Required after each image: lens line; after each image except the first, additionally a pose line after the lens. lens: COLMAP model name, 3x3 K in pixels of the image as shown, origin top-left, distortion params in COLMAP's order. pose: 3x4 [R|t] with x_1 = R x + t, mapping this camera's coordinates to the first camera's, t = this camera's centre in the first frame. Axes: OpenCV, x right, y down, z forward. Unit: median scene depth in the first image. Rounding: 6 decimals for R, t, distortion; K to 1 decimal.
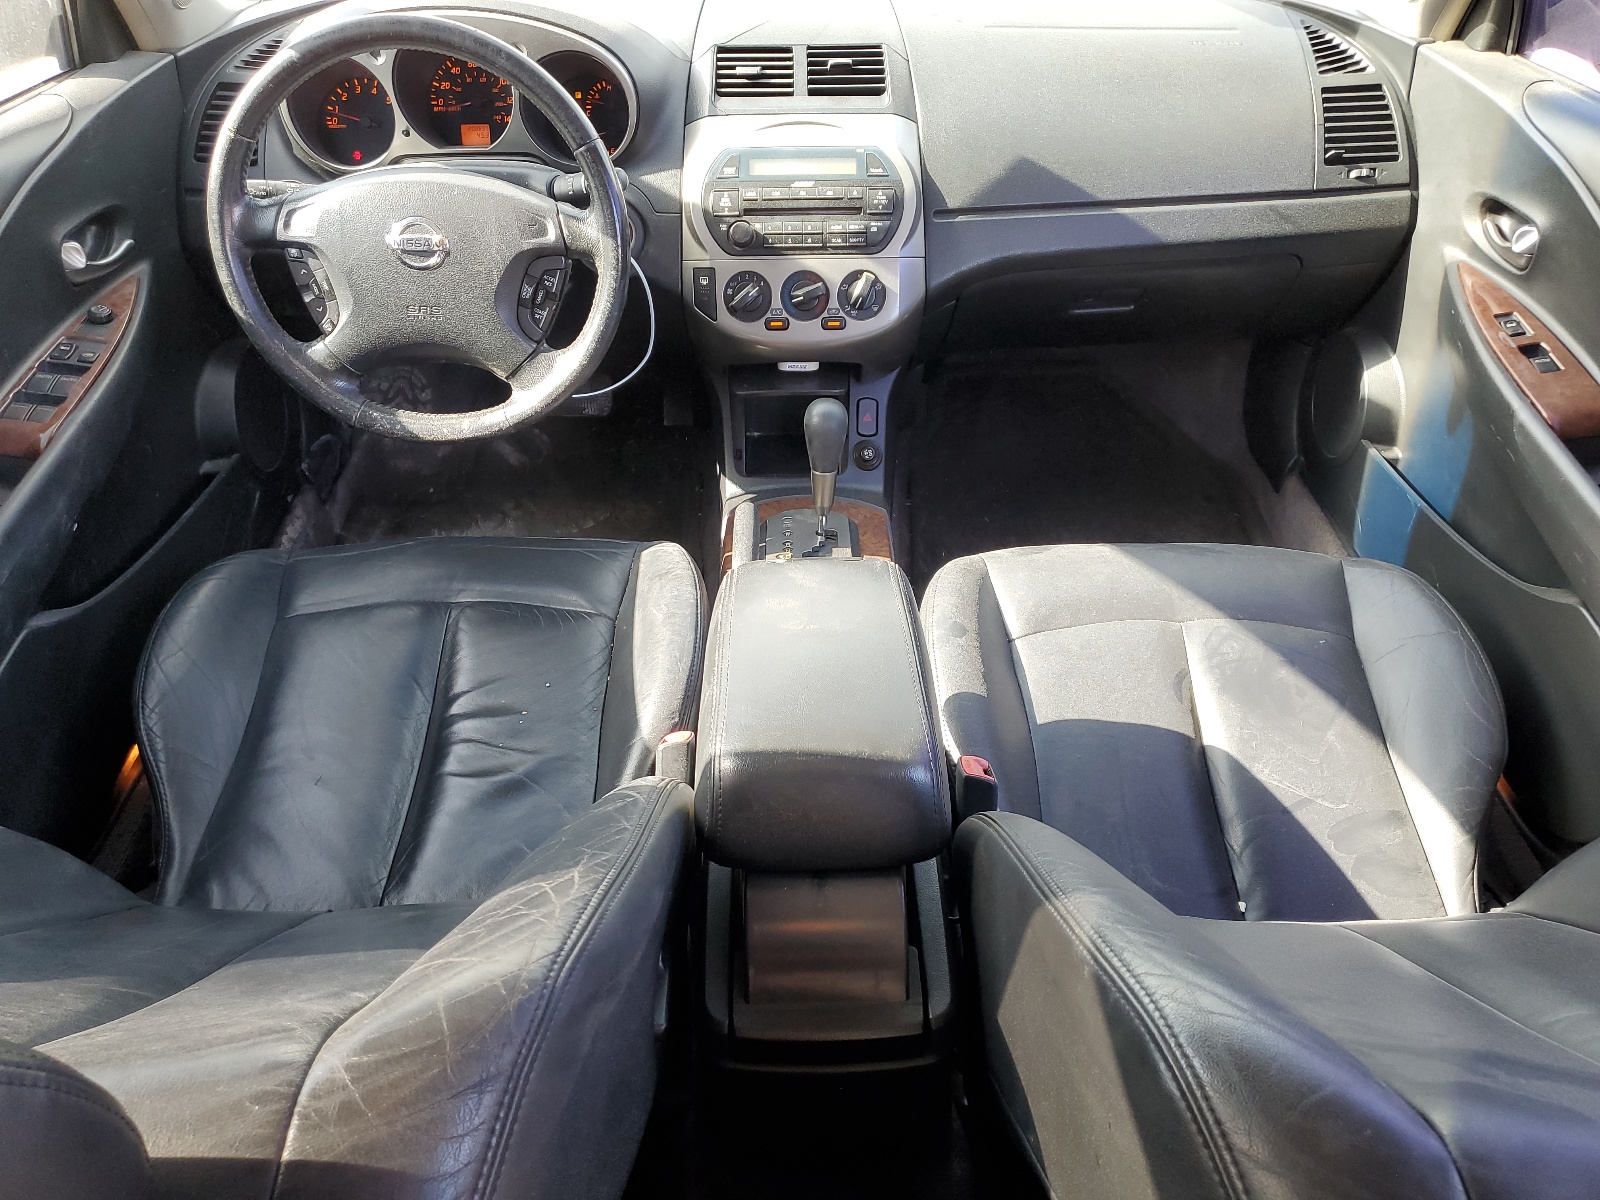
lens RADIAL K [[1206.2, 0, 796.6], [0, 1206.2, 602.9], [0, 0, 1]] dist [0.007866, -0.000829]
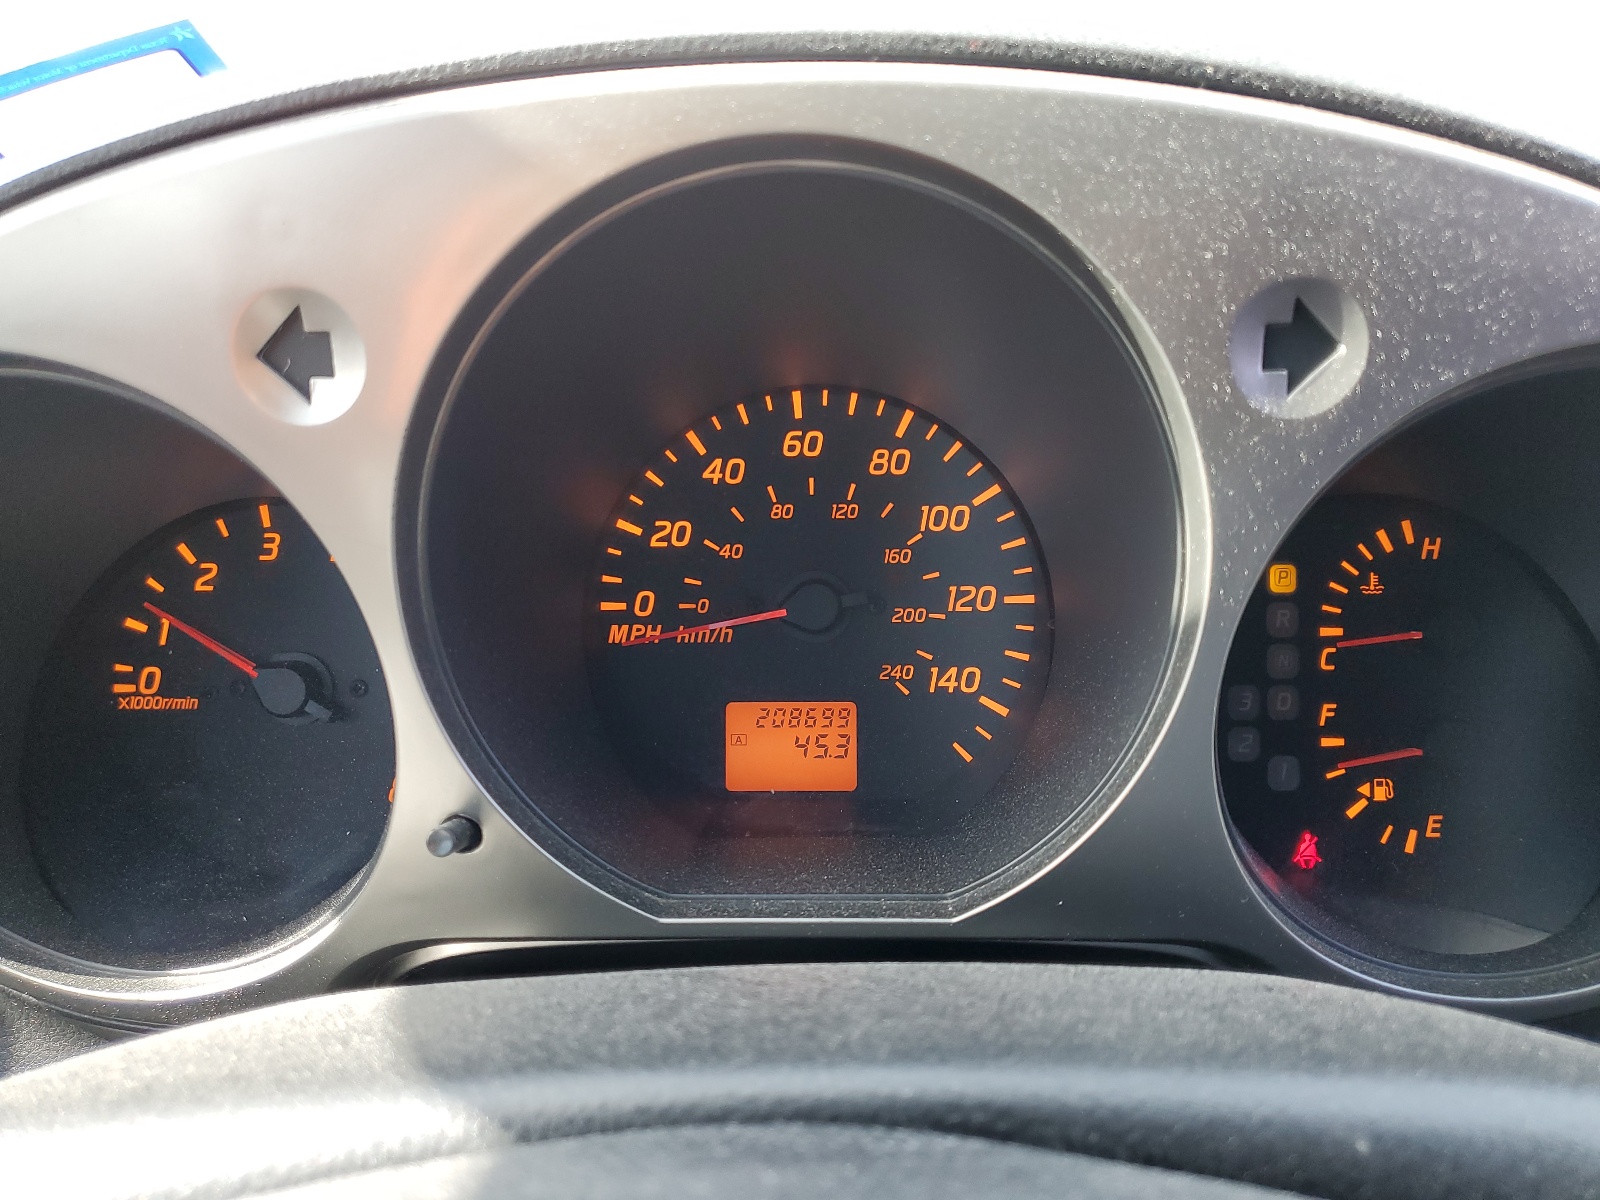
lens RADIAL K [[1206.2, 0, 802.4], [0, 1206.2, 599.5], [0, 0, 1]] dist [0.007866, -0.000829]
pose [[0.999158, 0.012549, -0.039052, -0.258542], [-0.024079, 0.950185, -0.310756, -0.350089], [0.033207, 0.311435, 0.949687, 0.798660]]
